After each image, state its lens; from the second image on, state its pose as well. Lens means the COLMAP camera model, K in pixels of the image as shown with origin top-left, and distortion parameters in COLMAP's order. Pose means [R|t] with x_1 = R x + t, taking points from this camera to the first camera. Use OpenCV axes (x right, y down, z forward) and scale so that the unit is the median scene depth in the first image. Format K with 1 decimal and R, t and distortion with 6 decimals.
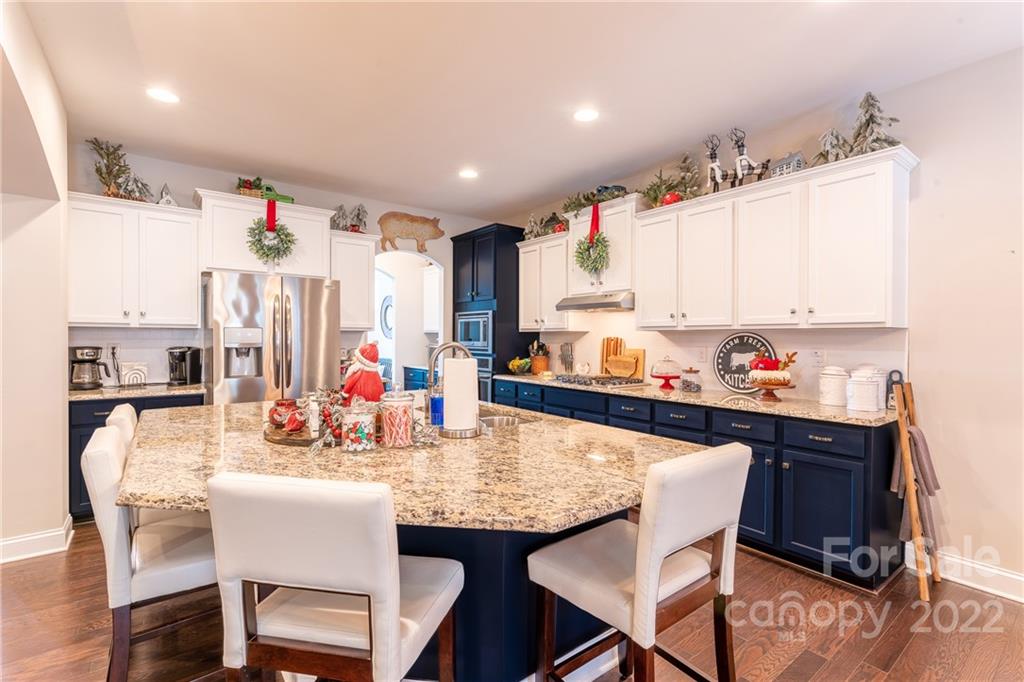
lens RADIAL K [[462.7, 0, 508.8], [0, 462.7, 341.7], [0, 0, 1]] dist [-0.001668, -0.000047]
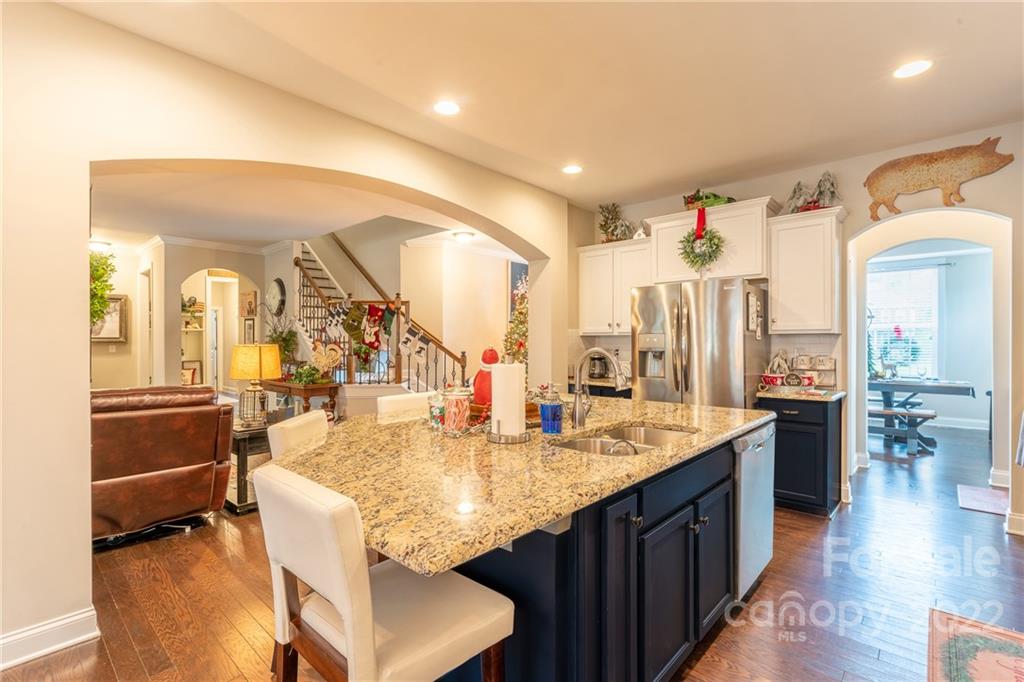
lens RADIAL K [[465.7, 0, 512.0], [0, 465.7, 341.0], [0, 0, 1]] dist [0.001196, 0.000233]
pose [[0.188076, -0.007603, -0.982125, 0.414870], [-0.007030, 0.999934, -0.009087, 0.000447], [0.982129, 0.008613, 0.188010, 0.389865]]
